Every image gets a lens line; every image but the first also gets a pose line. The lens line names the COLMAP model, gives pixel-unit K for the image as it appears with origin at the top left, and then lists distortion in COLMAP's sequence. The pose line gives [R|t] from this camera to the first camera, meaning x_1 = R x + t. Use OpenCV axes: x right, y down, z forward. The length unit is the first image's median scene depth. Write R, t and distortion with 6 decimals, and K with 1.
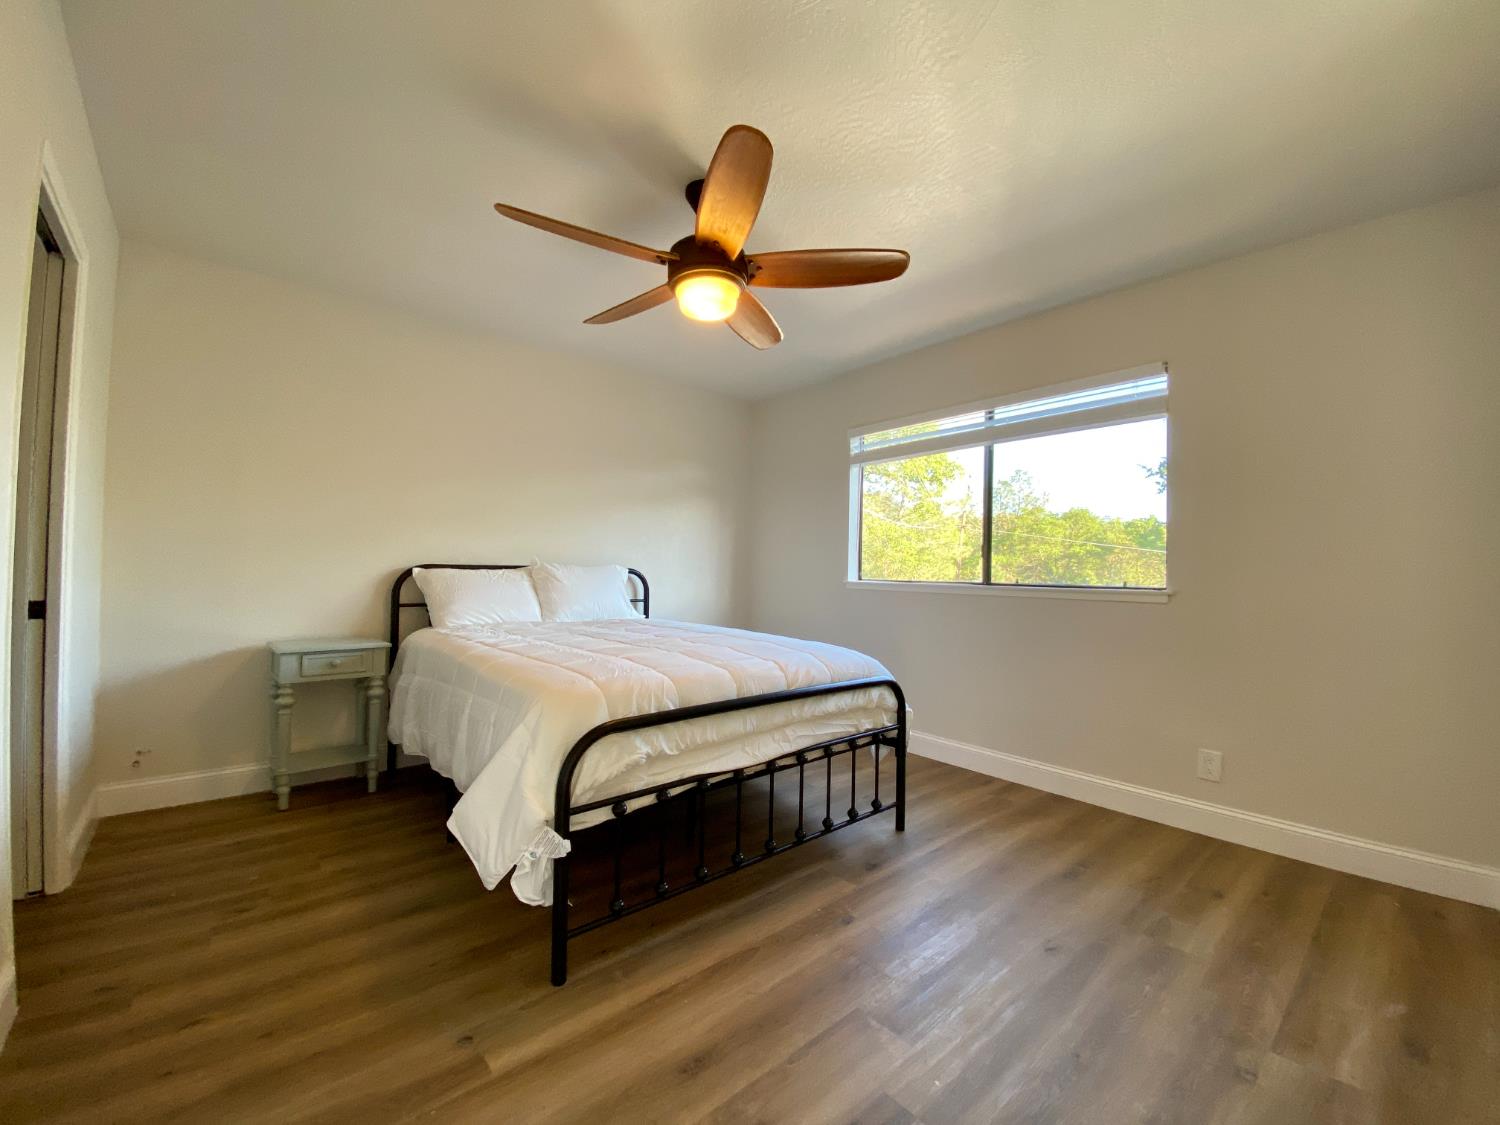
lens RADIAL K [[605.1, 0, 748.7], [0, 605.1, 563.3], [0, 0, 1]] dist [0.021984, -0.021183]
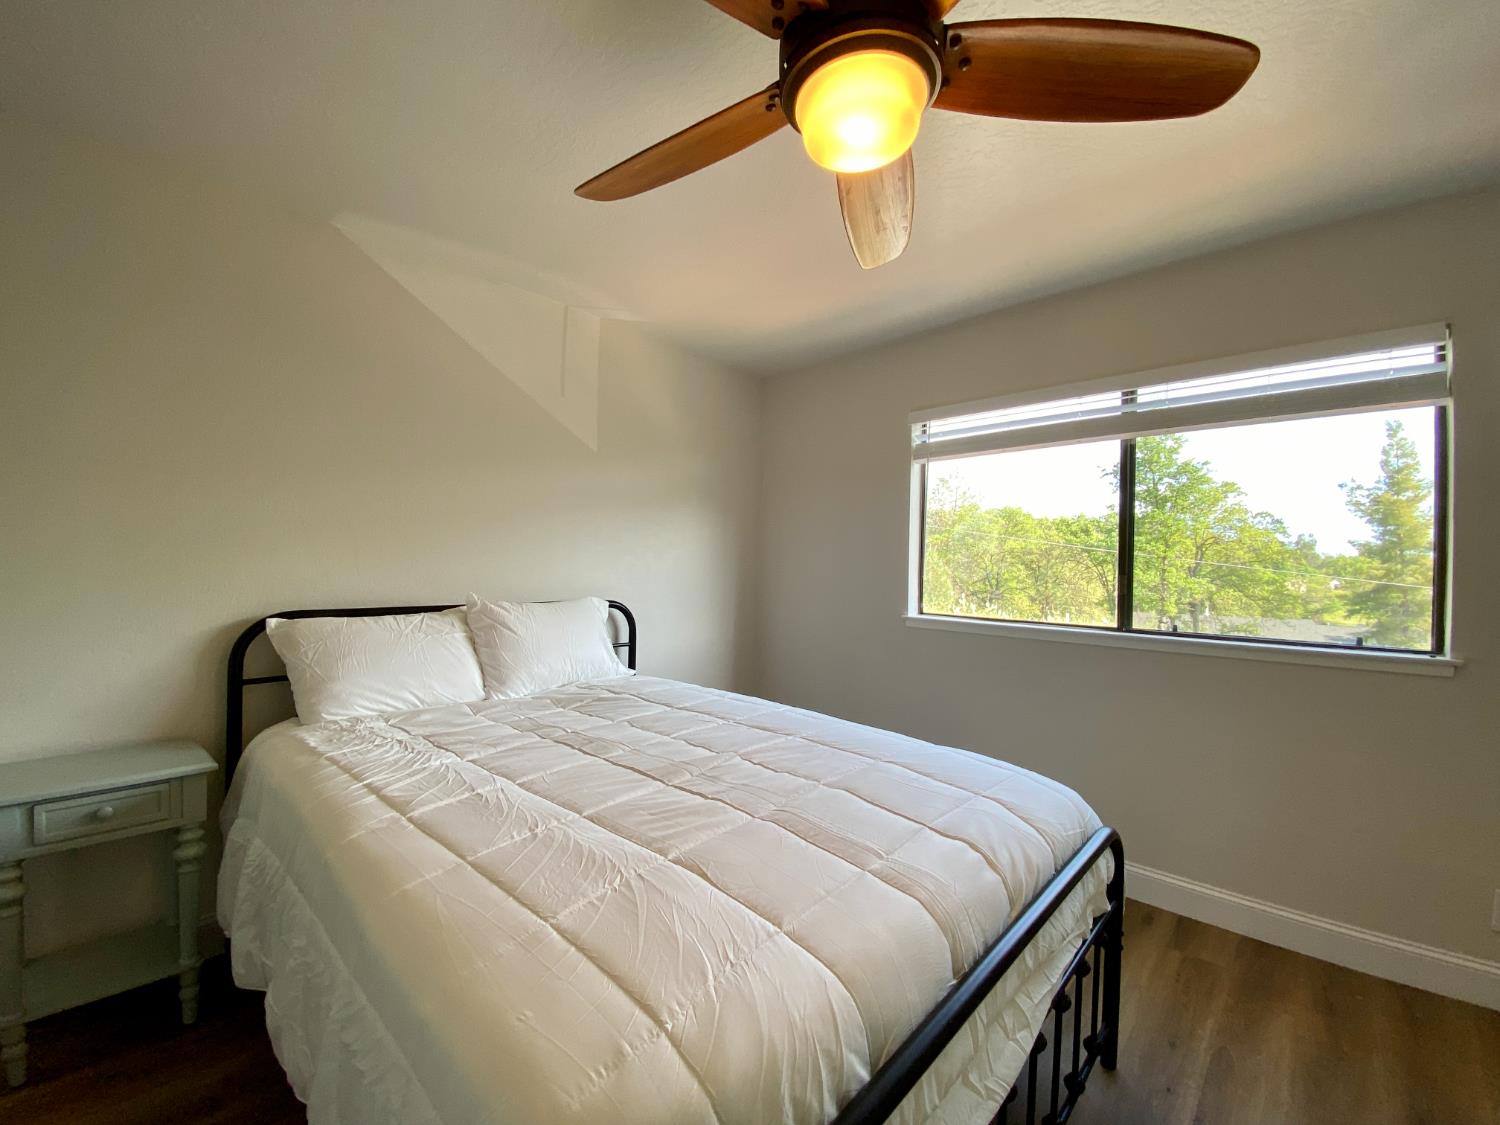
lens RADIAL K [[611.0, 0, 752.4], [0, 611.0, 561.9], [0, 0, 1]] dist [-0.003299, -0.010133]
pose [[0.994258, 0.002092, 0.106993, -0.128480], [-0.003050, 0.999957, 0.008790, -0.052275], [-0.106970, -0.009066, 0.994221, 0.327557]]
